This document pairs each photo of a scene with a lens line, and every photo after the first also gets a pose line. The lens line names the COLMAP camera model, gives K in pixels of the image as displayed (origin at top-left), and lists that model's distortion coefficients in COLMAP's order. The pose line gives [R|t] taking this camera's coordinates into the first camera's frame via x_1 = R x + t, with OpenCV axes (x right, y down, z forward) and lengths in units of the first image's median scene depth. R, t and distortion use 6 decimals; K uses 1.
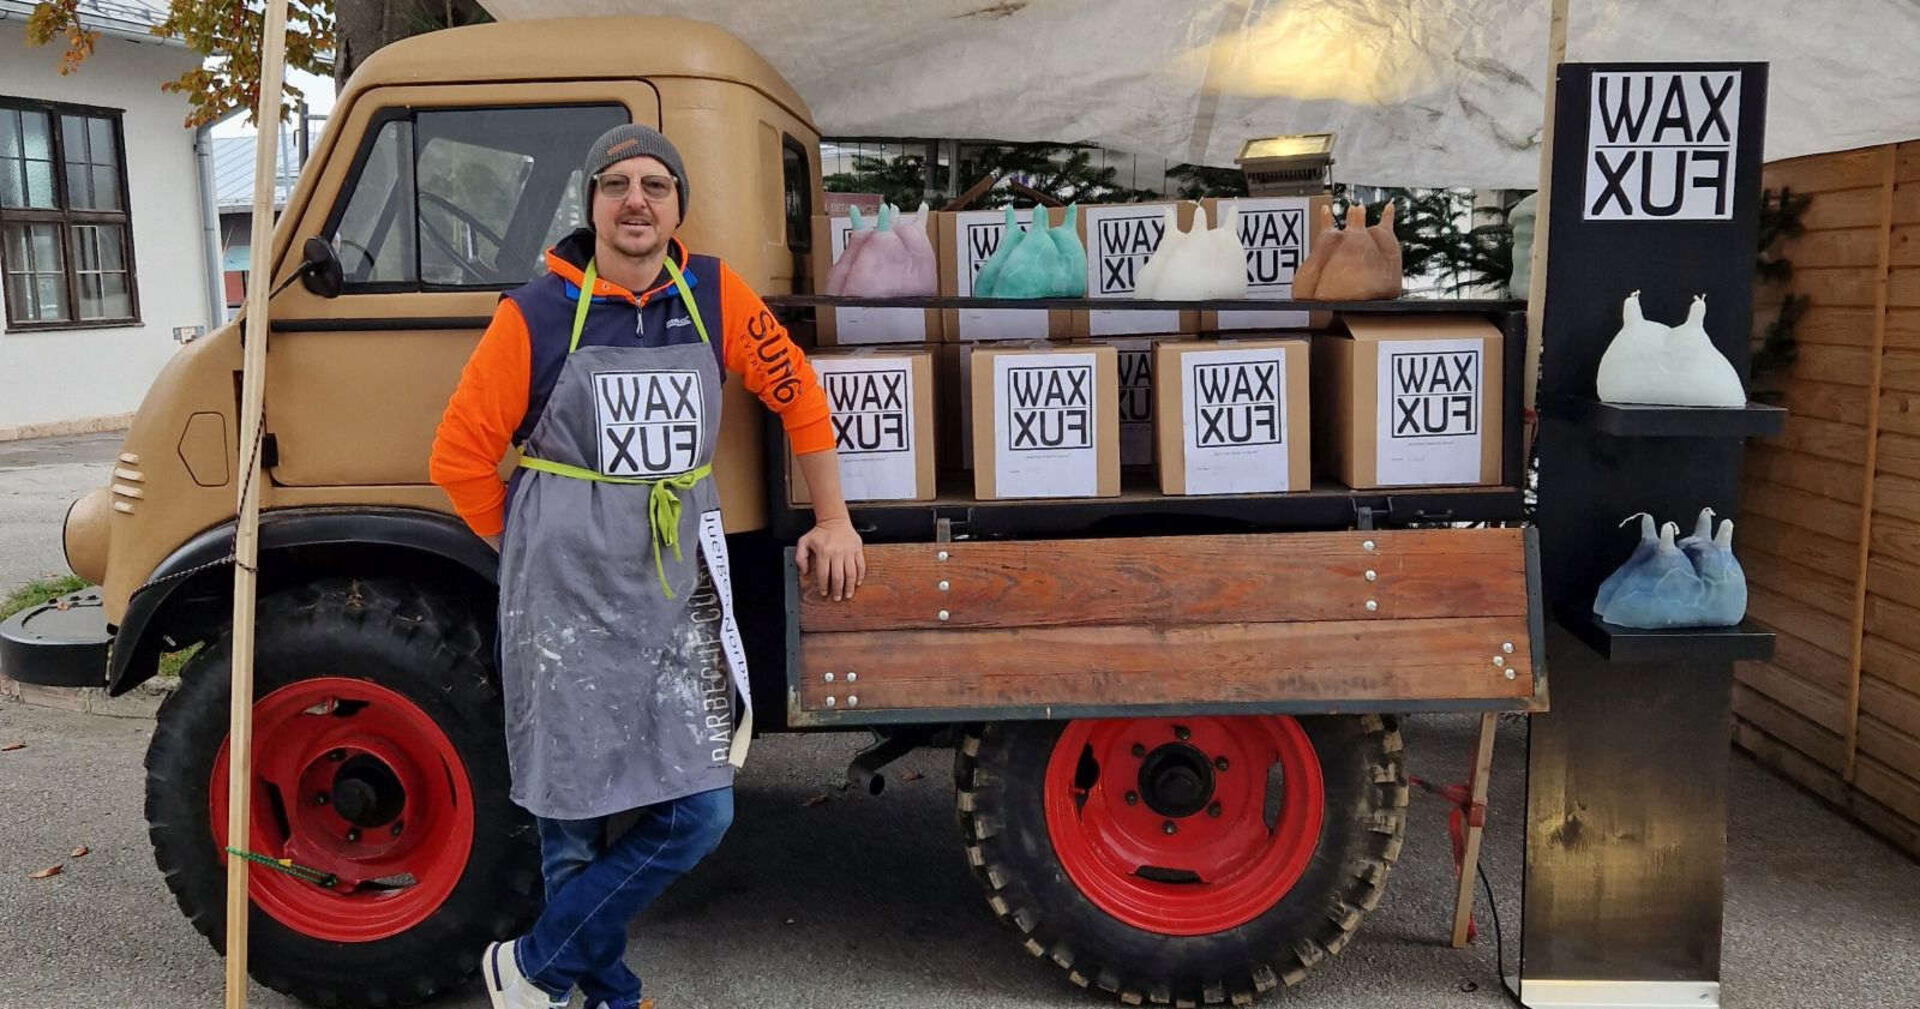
lens RADIAL K [[1679.9, 0, 960.8], [0, 1679.9, 509.3], [0, 0, 1]] dist [-0.019120, -0.006107]
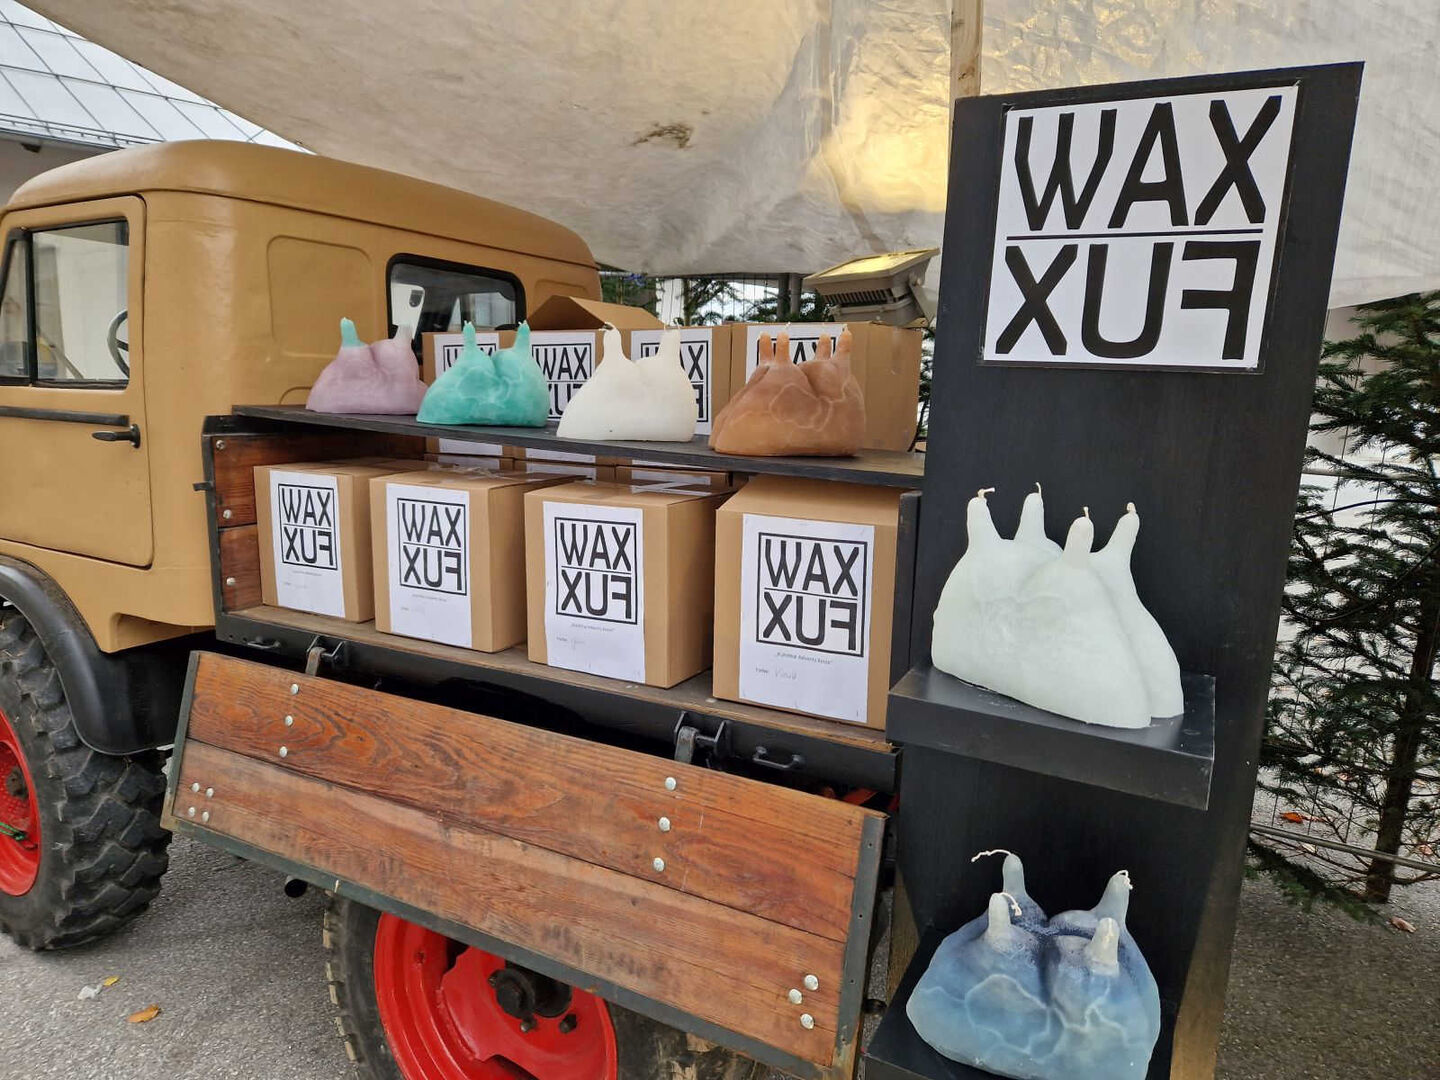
lens RADIAL K [[941.5, 0, 718.5], [0, 941.5, 539.7], [0, 0, 1]] dist [0.001945, -0.004897]
pose [[0.895862, 0.118358, -0.428278, 0.436517], [-0.102043, 0.992911, 0.060948, -0.117314], [0.432456, -0.010899, 0.901589, 0.638357]]
